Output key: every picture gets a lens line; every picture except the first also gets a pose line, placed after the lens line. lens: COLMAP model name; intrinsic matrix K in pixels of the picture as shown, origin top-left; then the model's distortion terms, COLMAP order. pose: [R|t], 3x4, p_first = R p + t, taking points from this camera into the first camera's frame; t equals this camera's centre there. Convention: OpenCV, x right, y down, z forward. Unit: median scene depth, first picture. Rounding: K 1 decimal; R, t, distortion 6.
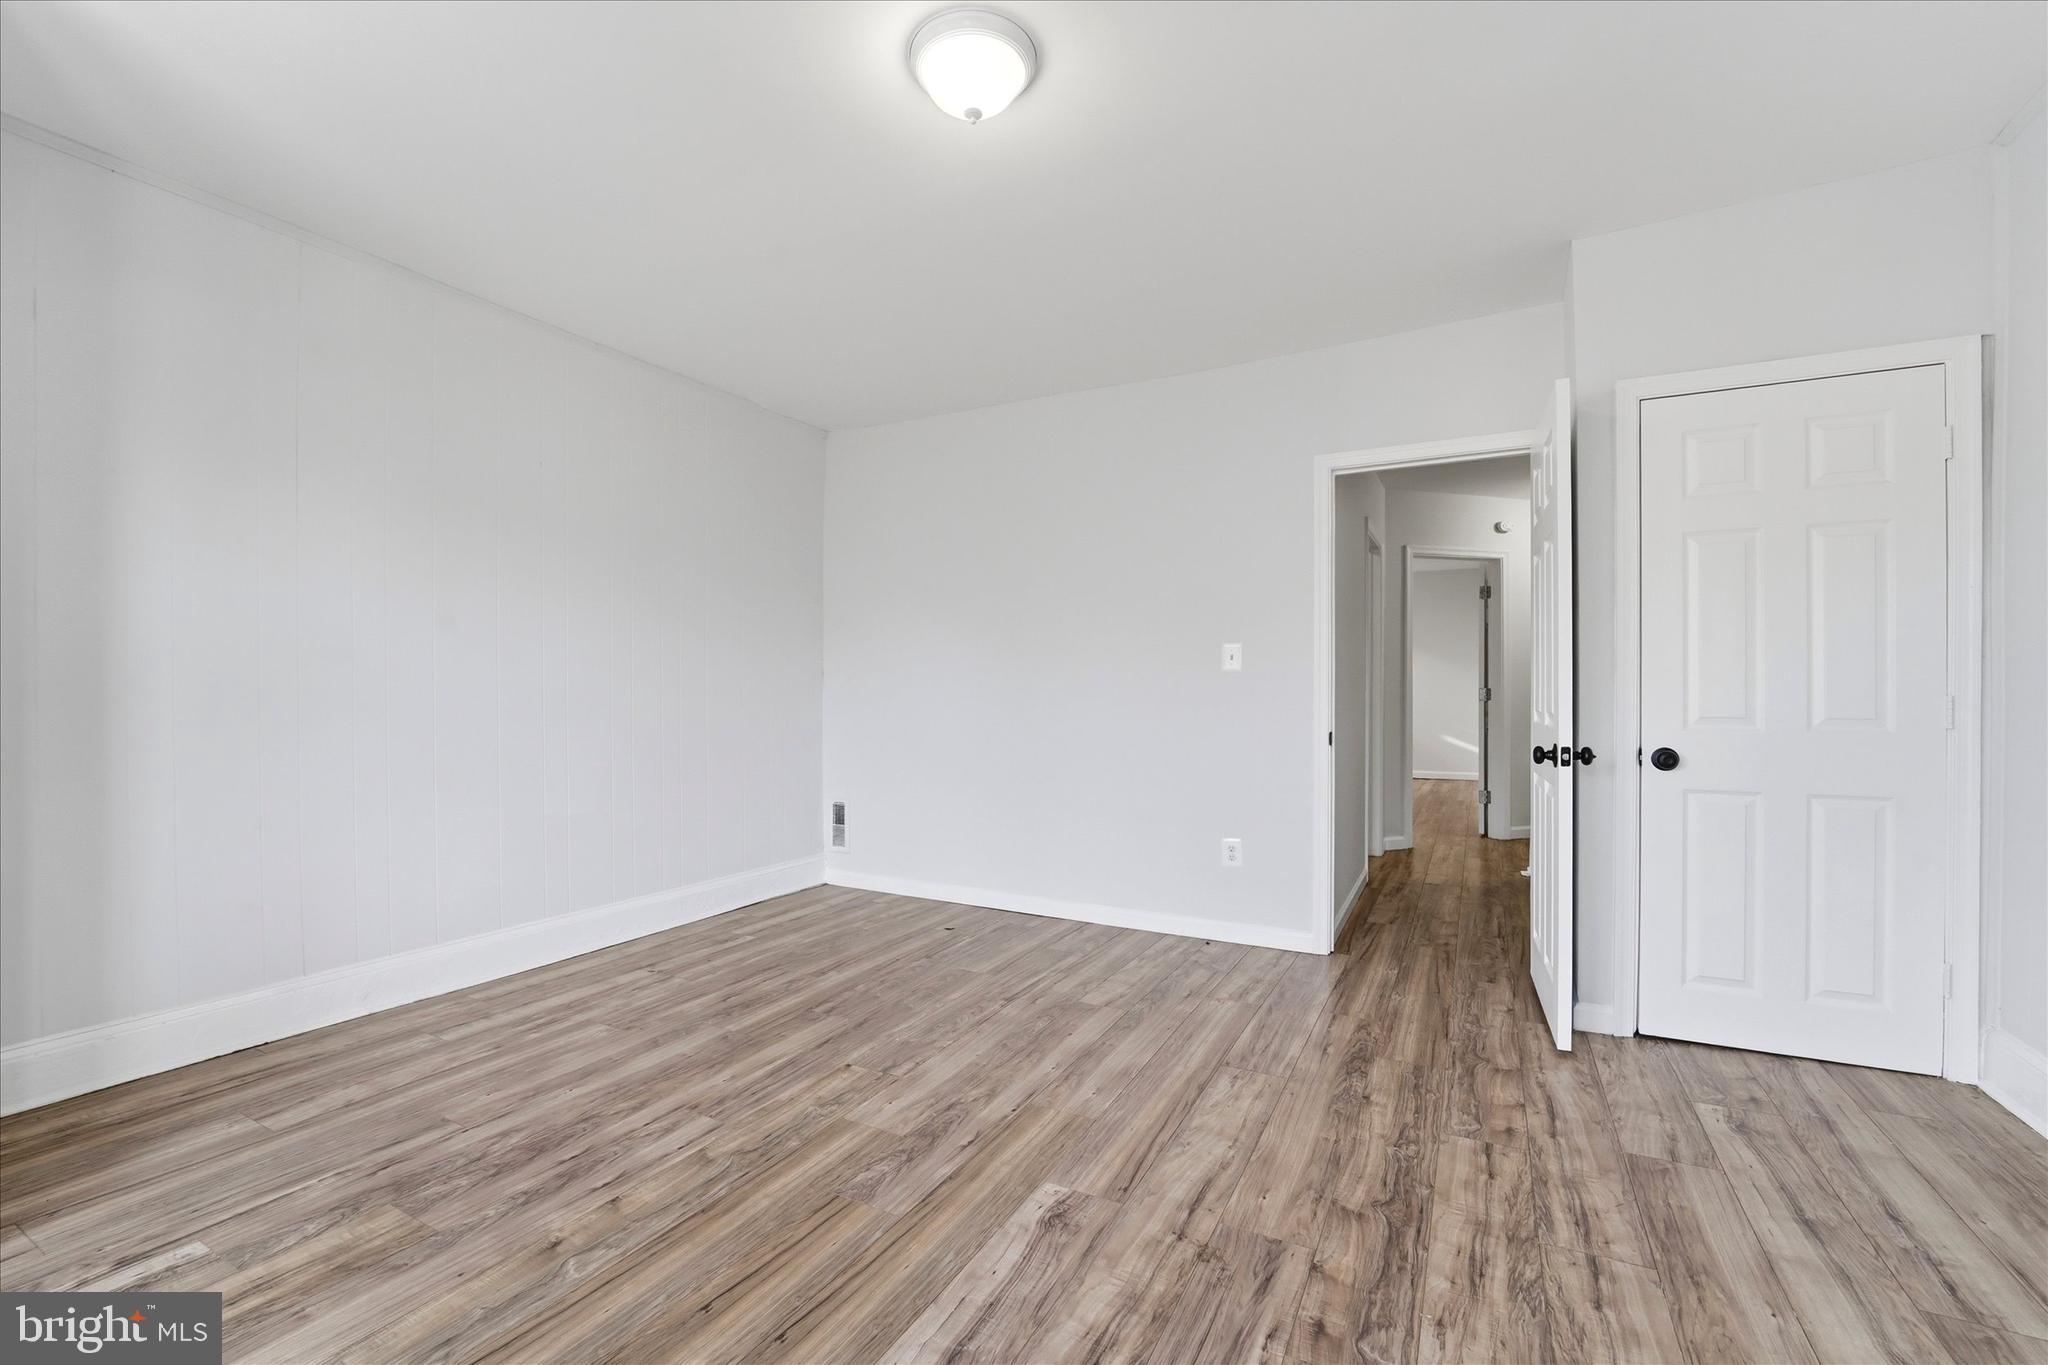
lens RADIAL K [[843.4, 0, 1021.6], [0, 843.4, 712.8], [0, 0, 1]] dist [-0.023492, -0.000561]
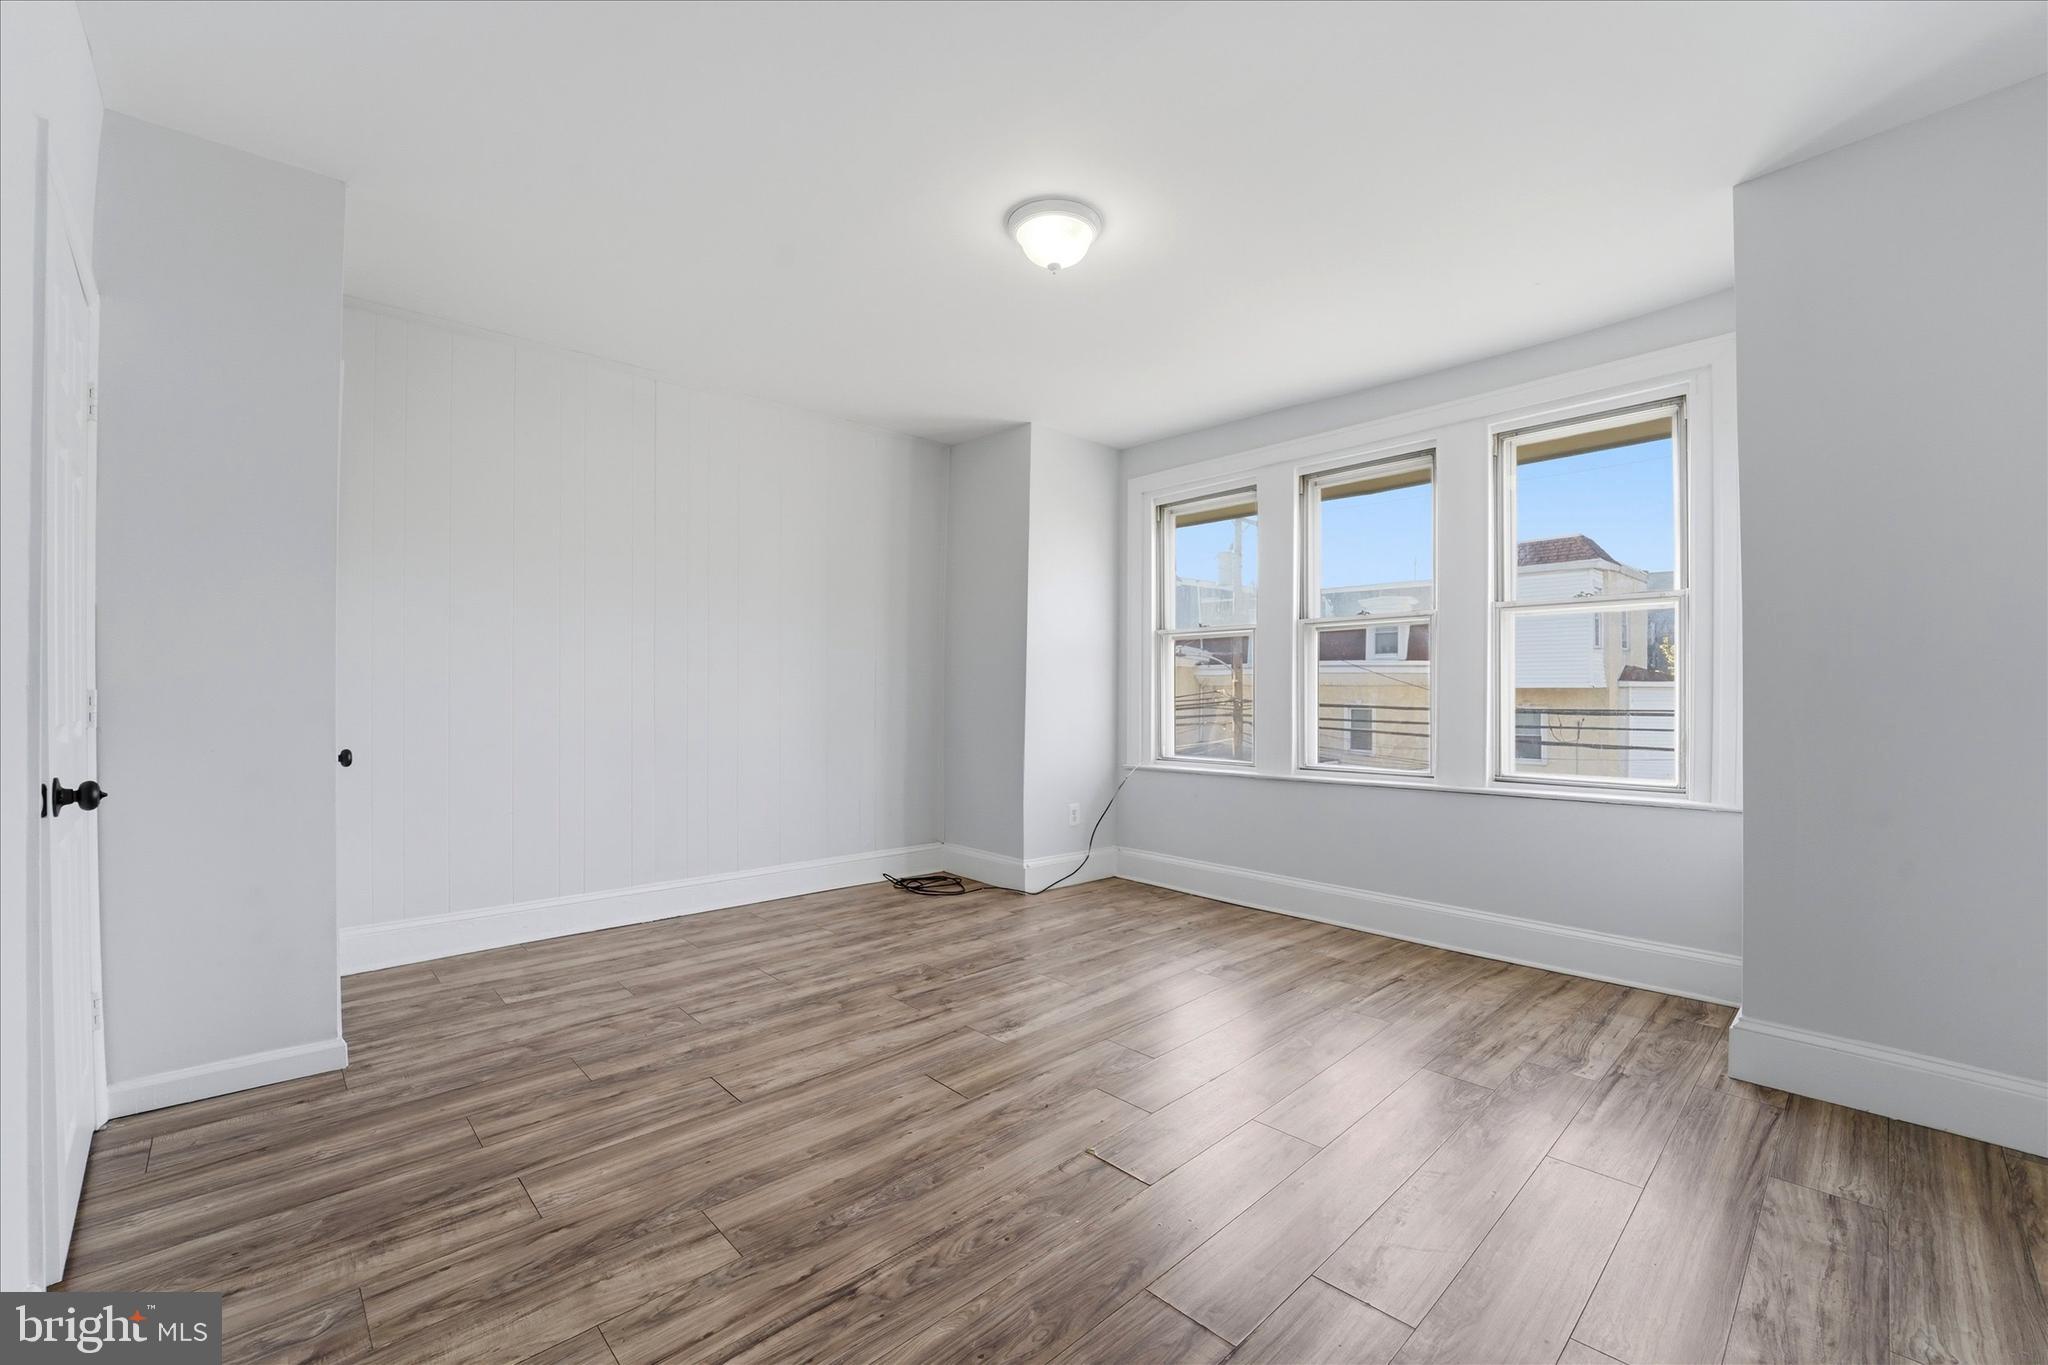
lens RADIAL K [[843.4, 0, 1018.4], [0, 843.4, 683.8], [0, 0, 1]] dist [-0.023492, -0.000561]
pose [[-0.948196, 0.000136, 0.317685, -0.358516], [0.005513, 0.999856, 0.016025, -0.050782], [-0.317638, 0.016946, -0.948061, 1.870546]]
